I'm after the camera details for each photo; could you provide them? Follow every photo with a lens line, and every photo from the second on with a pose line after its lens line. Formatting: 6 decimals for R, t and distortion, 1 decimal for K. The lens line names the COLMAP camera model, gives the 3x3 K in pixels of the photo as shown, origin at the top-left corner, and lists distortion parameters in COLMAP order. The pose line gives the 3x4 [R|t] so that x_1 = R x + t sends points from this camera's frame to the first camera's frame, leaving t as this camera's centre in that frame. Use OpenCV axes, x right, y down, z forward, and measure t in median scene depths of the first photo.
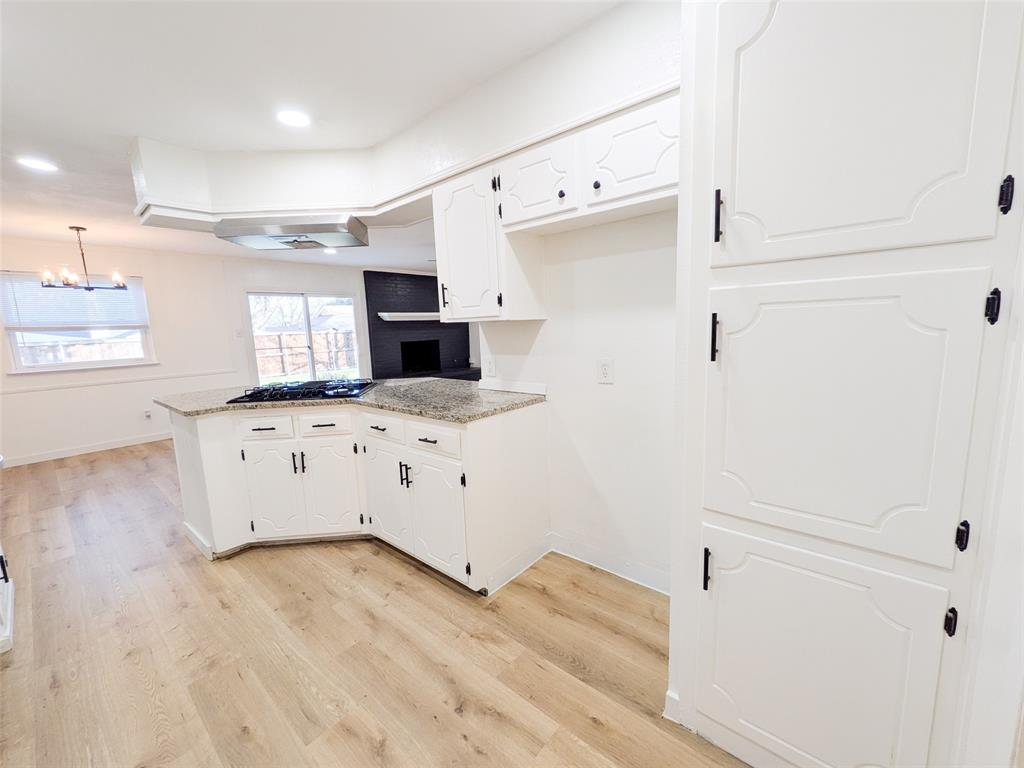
lens RADIAL K [[416.4, 0, 506.5], [0, 416.4, 384.8], [0, 0, 1]] dist [0.000364, 0.000084]
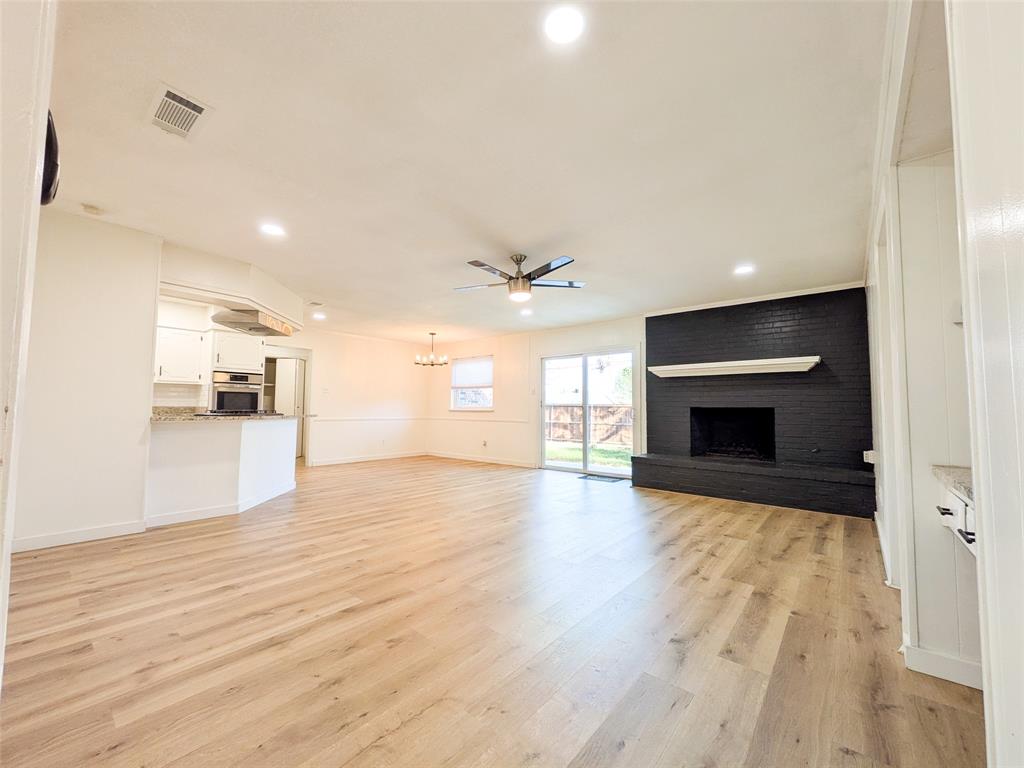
lens RADIAL K [[406.9, 0, 509.4], [0, 406.9, 384.6], [0, 0, 1]] dist [0.000630, -0.000018]
pose [[0.018618, -0.026289, -0.999481, 1.422992], [-0.151523, 0.988034, -0.028811, -0.256473], [0.988278, 0.151980, 0.014412, 2.358216]]
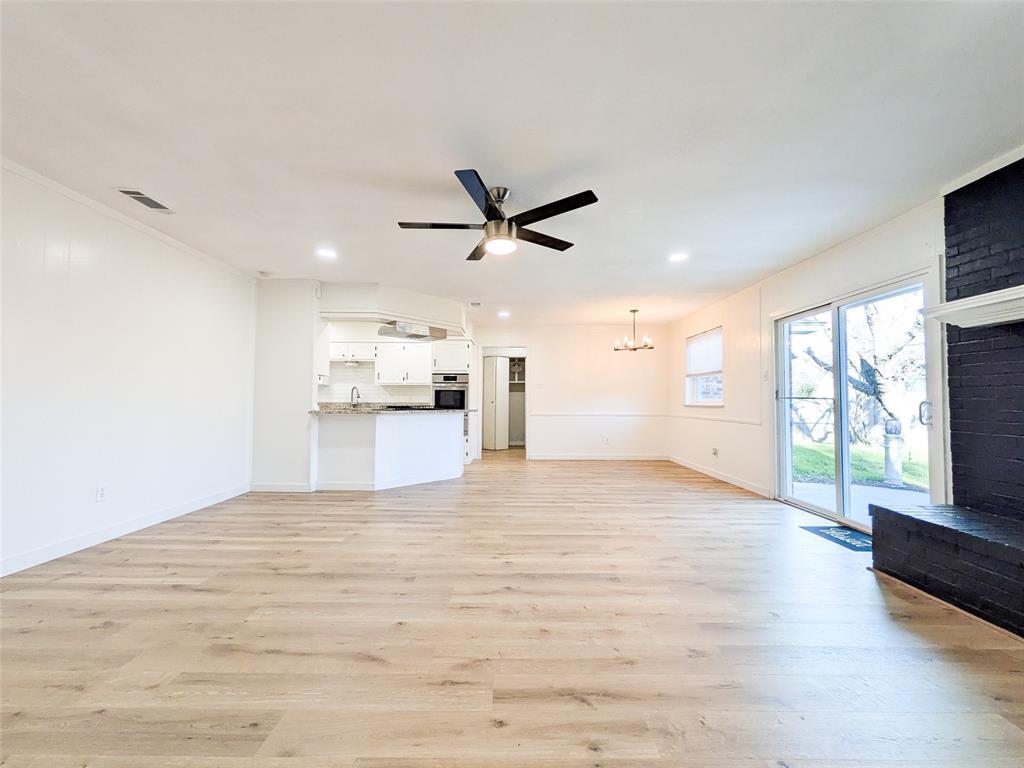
lens RADIAL K [[424.4, 0, 512.0], [0, 424.4, 384.0], [0, 0, 1]] dist [-0.001160, 0.000003]
pose [[-0.756391, 0.005486, -0.654097, 0.582829], [-0.070076, 0.993531, 0.089367, -0.378234], [0.650355, 0.113433, -0.751113, 3.332573]]
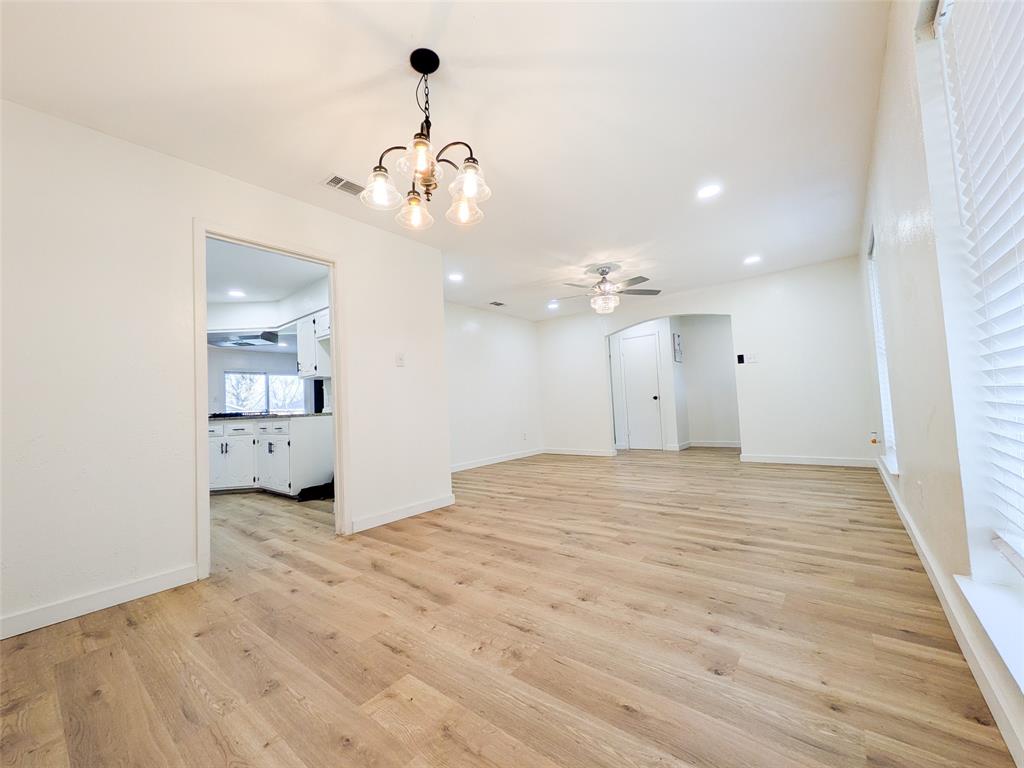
lens RADIAL K [[406.9, 0, 509.4], [0, 406.9, 384.6], [0, 0, 1]] dist [0.000630, -0.000018]
pose [[0.999565, -0.012467, 0.026728, 0.890283], [0.017435, 0.980735, -0.194564, 0.308571], [-0.023788, 0.194945, 0.980526, -1.097687]]
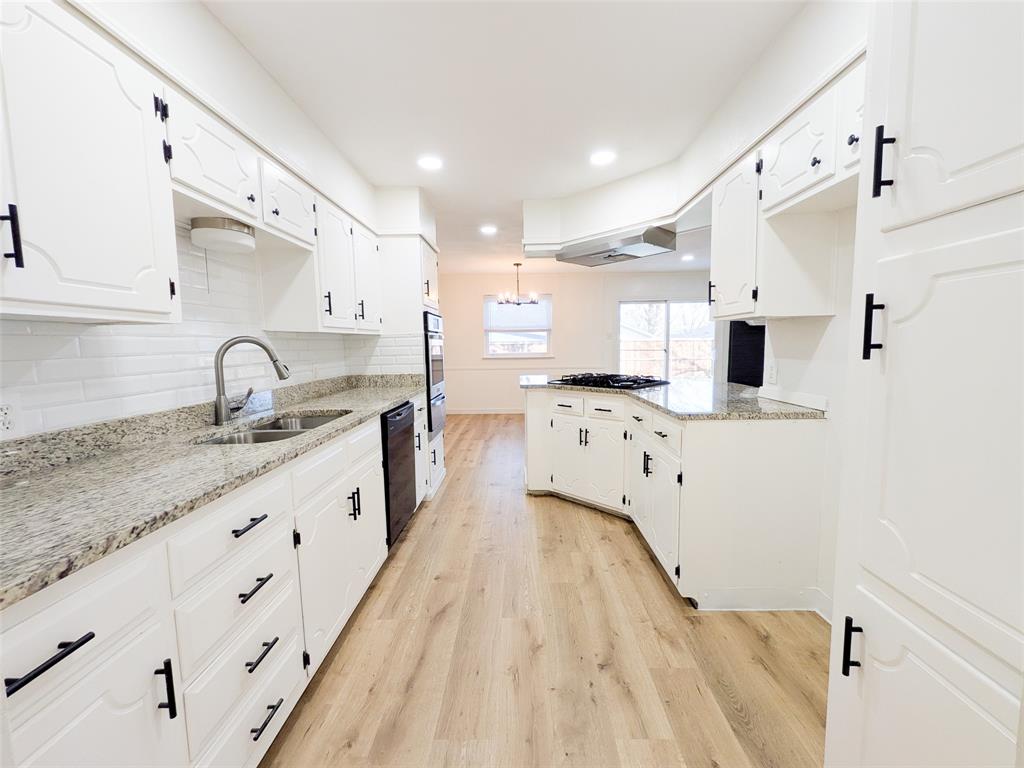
lens RADIAL K [[424.4, 0, 512.0], [0, 424.4, 384.0], [0, 0, 1]] dist [-0.001160, 0.000003]
pose [[0.638106, 0.100873, -0.763312, 0.324321], [-0.117738, 0.992505, 0.032736, 0.016721], [0.760893, 0.068982, 0.645200, 0.024225]]
